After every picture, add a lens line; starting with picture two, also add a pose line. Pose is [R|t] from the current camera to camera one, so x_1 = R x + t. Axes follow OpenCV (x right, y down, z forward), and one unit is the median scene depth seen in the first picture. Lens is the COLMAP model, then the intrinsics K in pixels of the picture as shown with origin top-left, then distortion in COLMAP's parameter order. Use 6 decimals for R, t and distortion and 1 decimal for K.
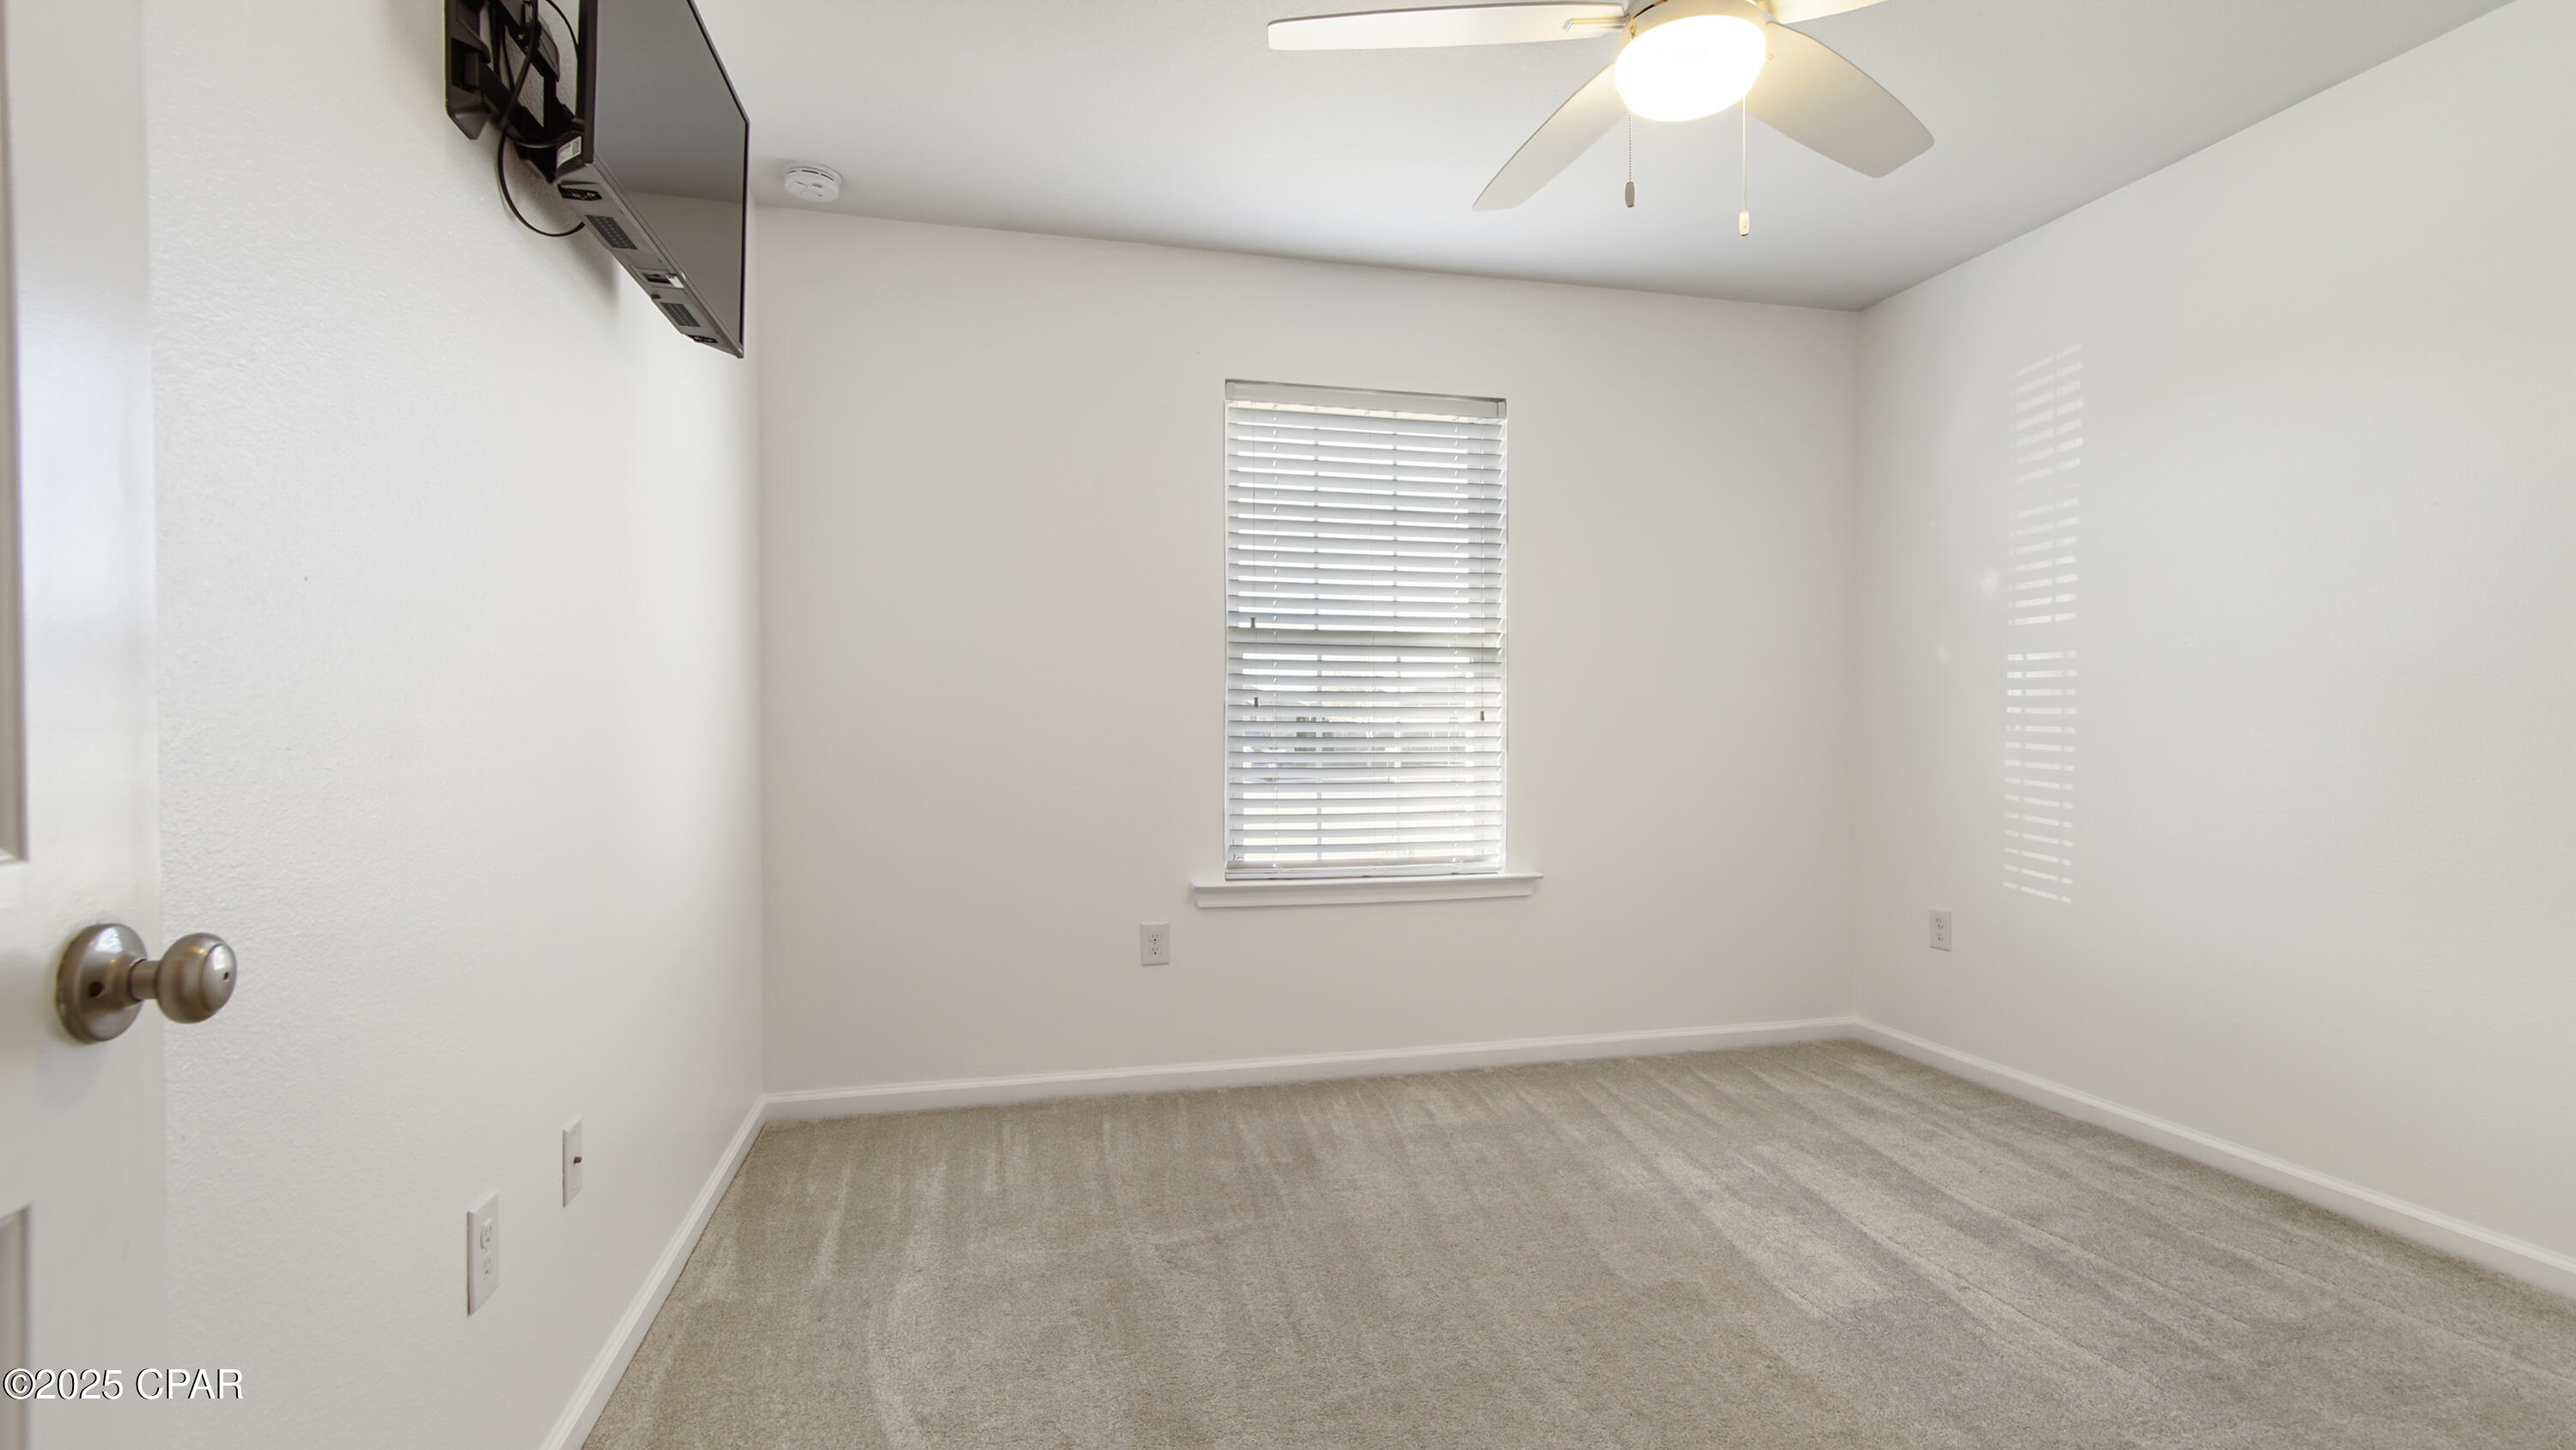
lens RADIAL K [[1162.7, 0, 1278.7], [0, 1162.7, 719.0], [0, 0, 1]] dist [-0.000476, 0.000097]
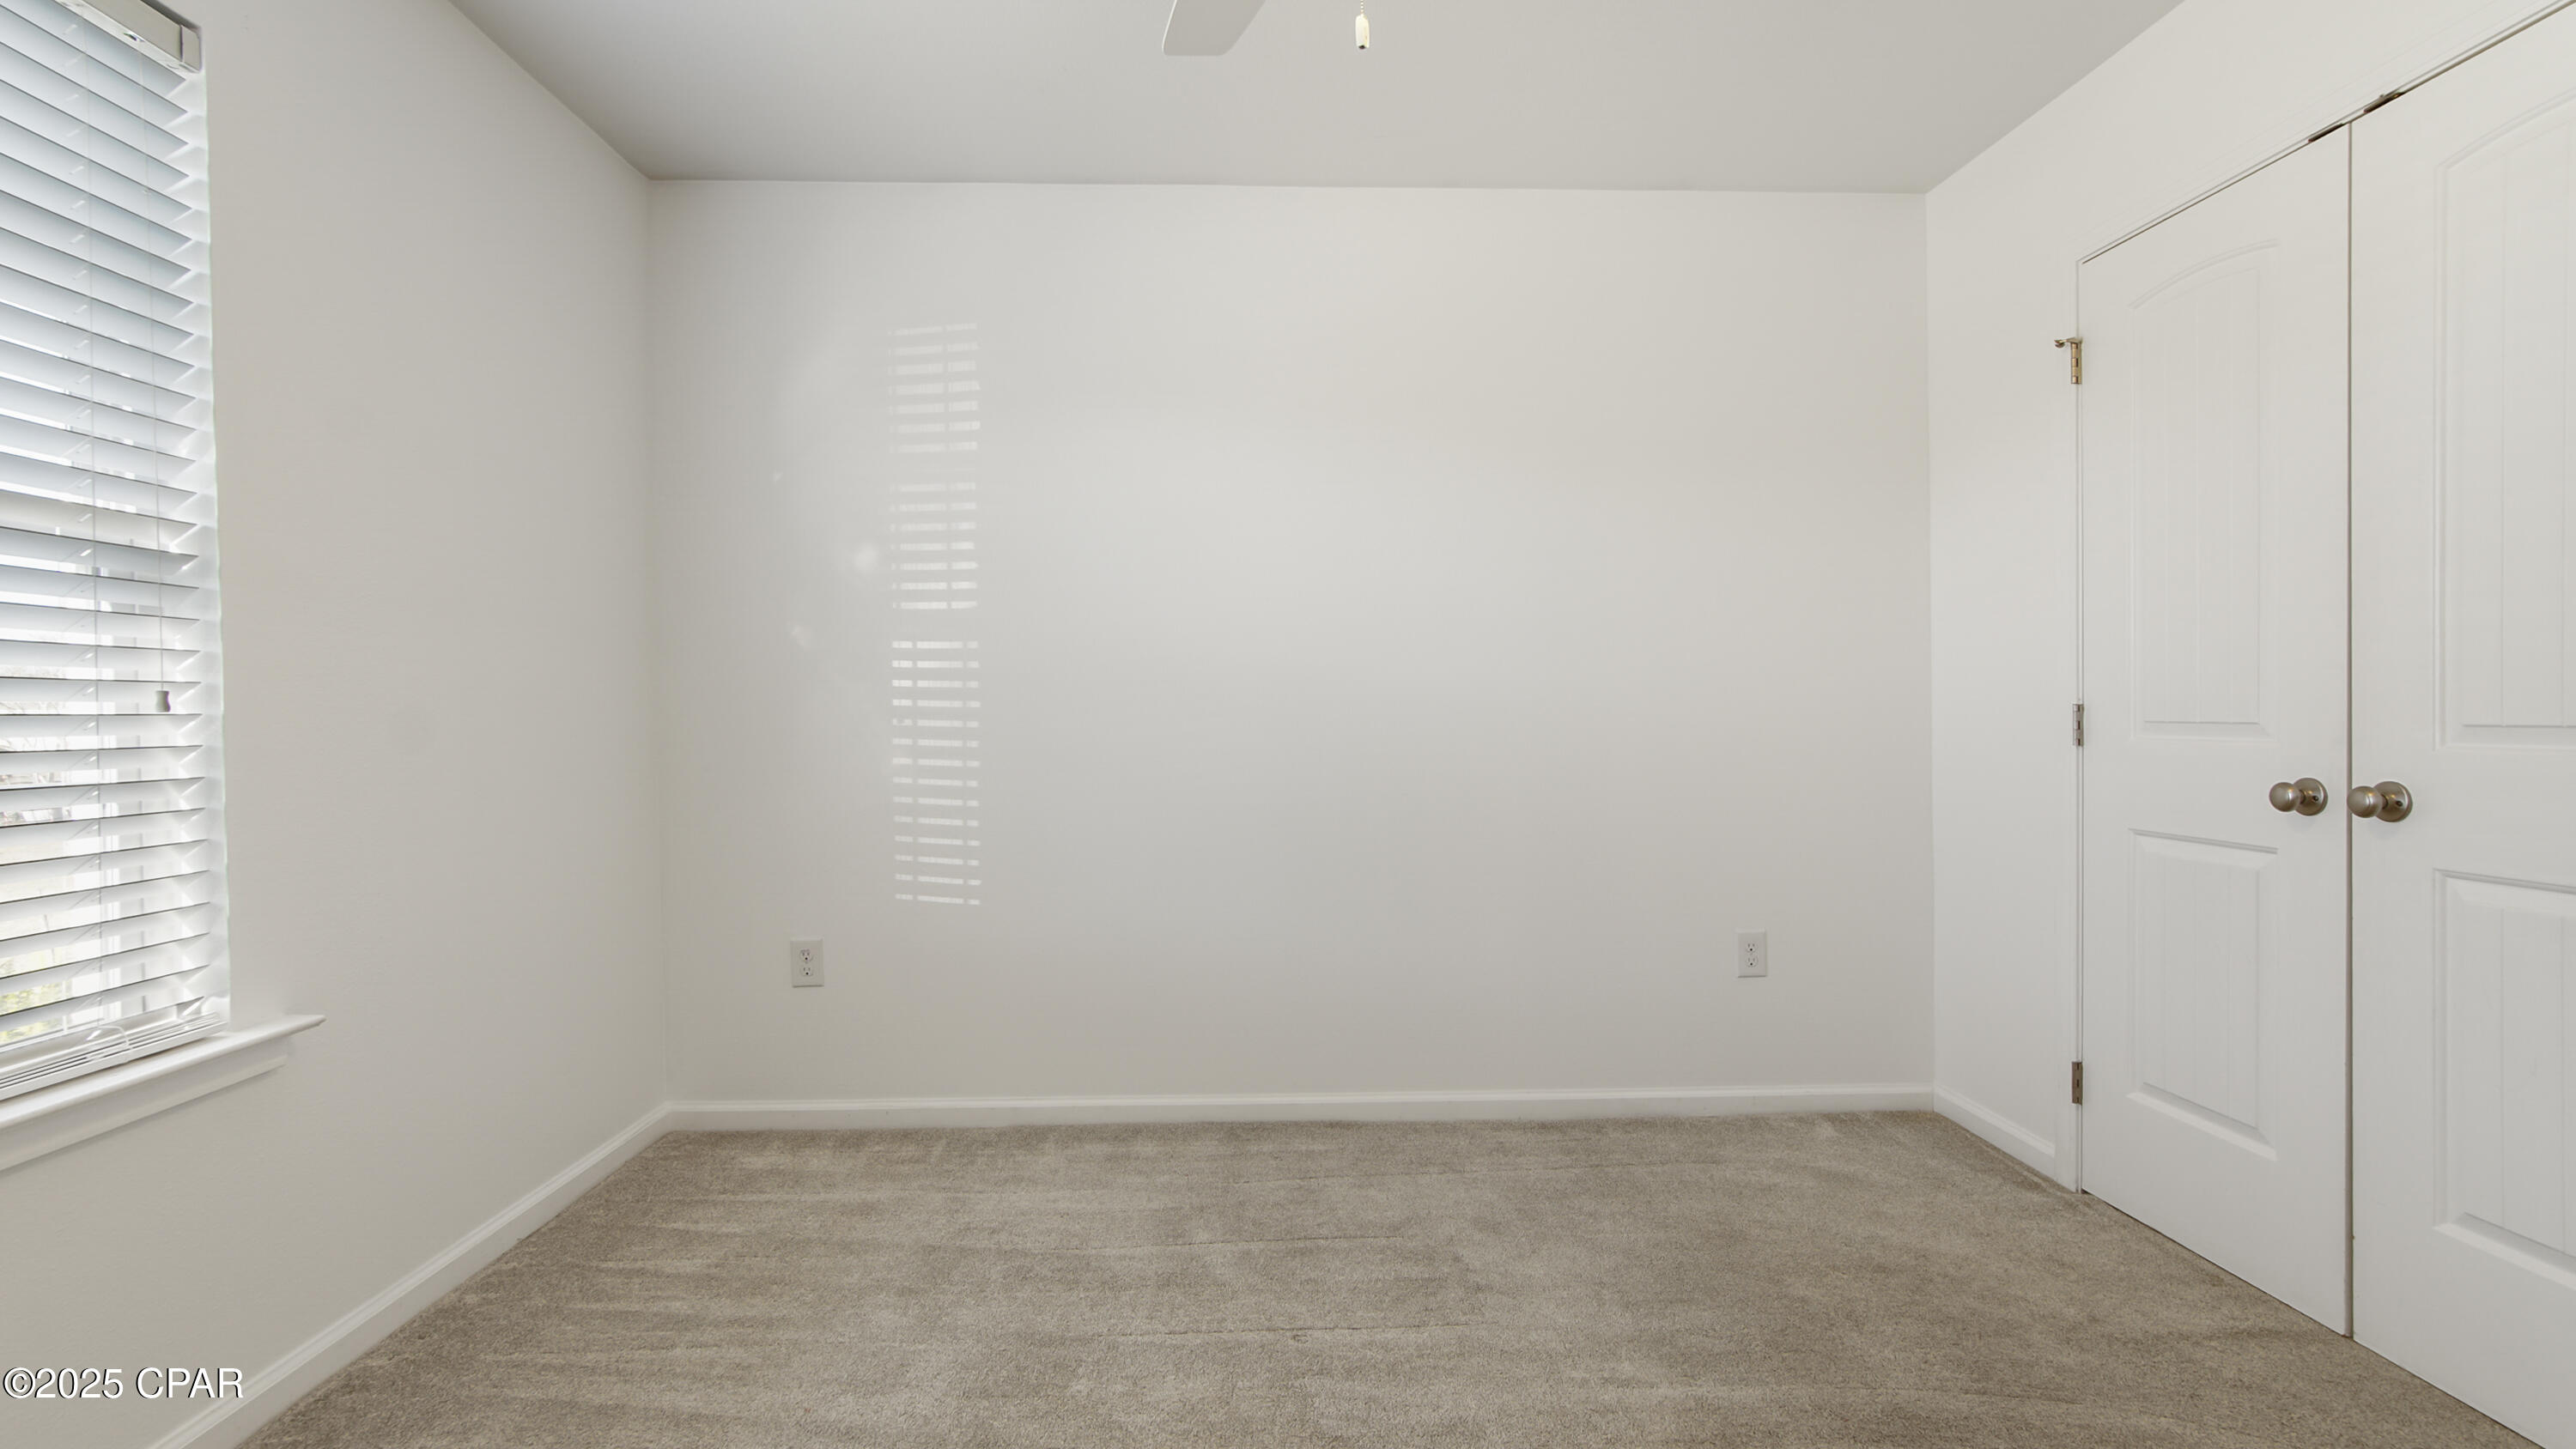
lens RADIAL K [[1162.6, 0, 1278.7], [0, 1162.6, 718.5], [0, 0, 1]] dist [-0.000476, 0.000097]
pose [[0.210688, -0.000143, 0.977553, -0.193991], [-0.001547, 0.999999, 0.000480, 0.003903], [-0.977552, -0.001613, 0.210688, 0.531351]]
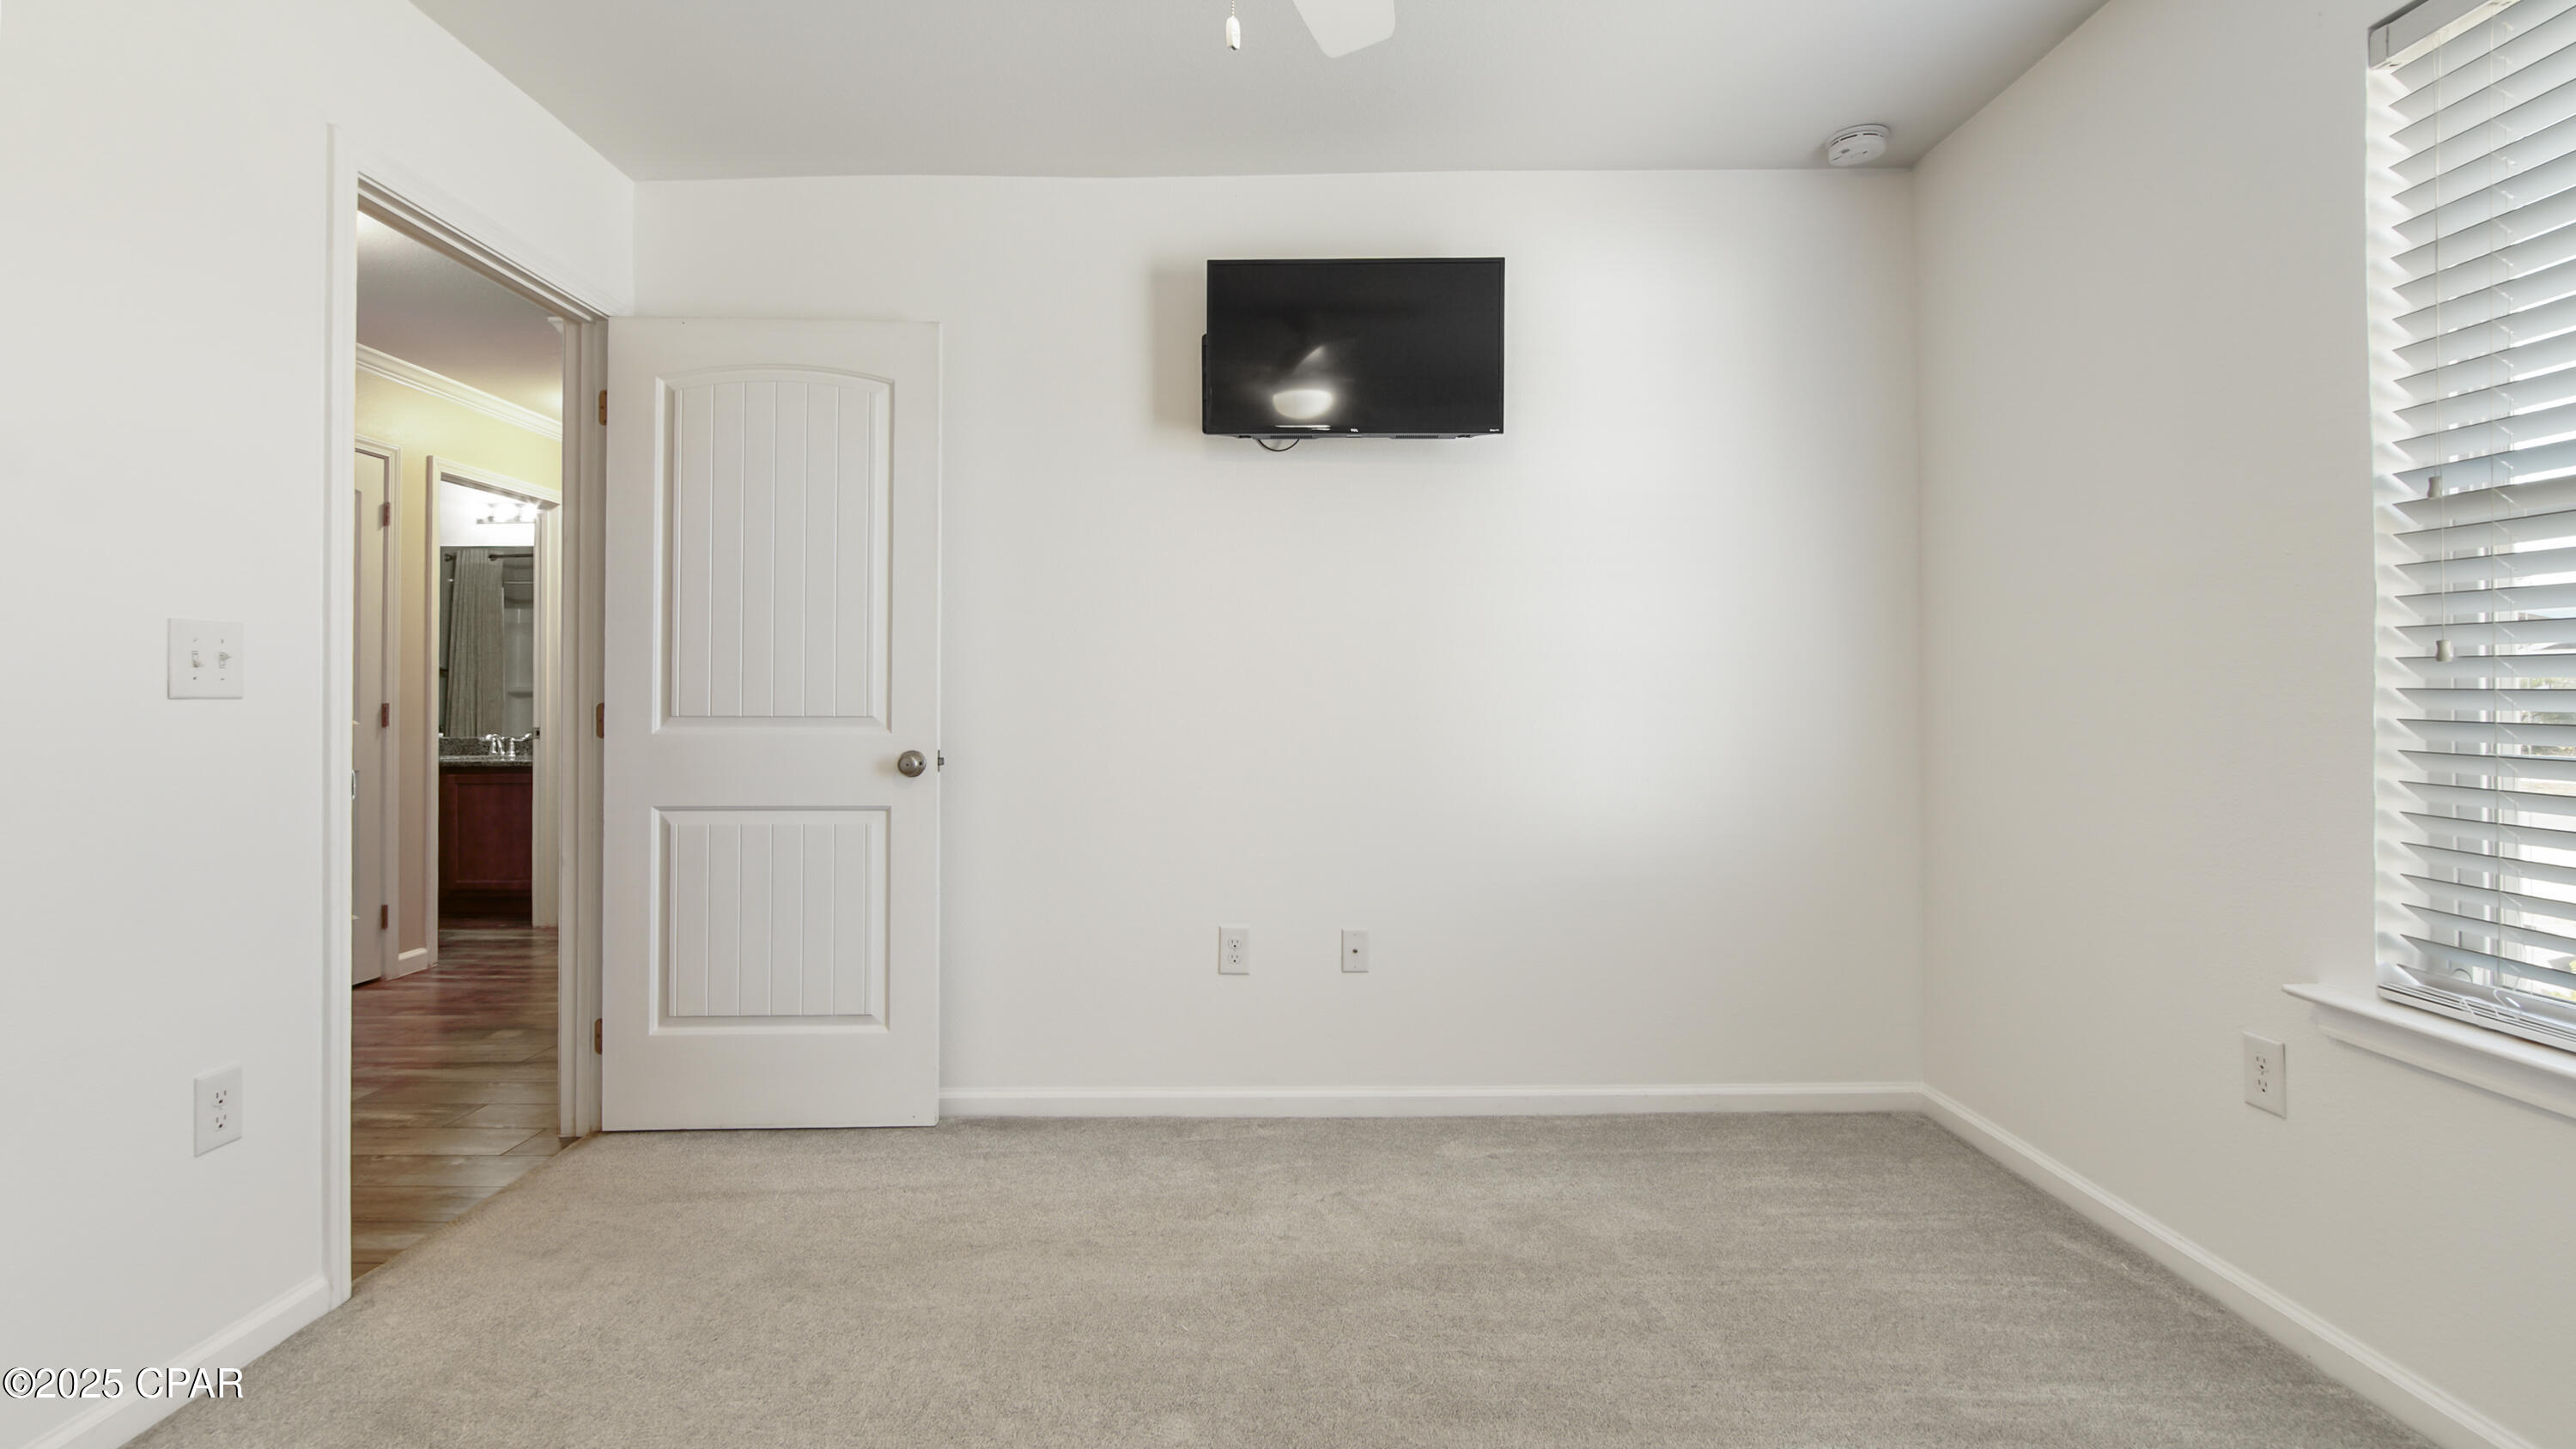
lens RADIAL K [[1180.5, 0, 1291.9], [0, 1180.5, 659.0], [0, 0, 1]] dist [-0.001129, -0.000406]
pose [[-0.233844, -0.027134, -0.971895, 0.603274], [0.013270, 0.999428, -0.031096, -0.002309], [0.972184, -0.020169, -0.233350, 0.691809]]
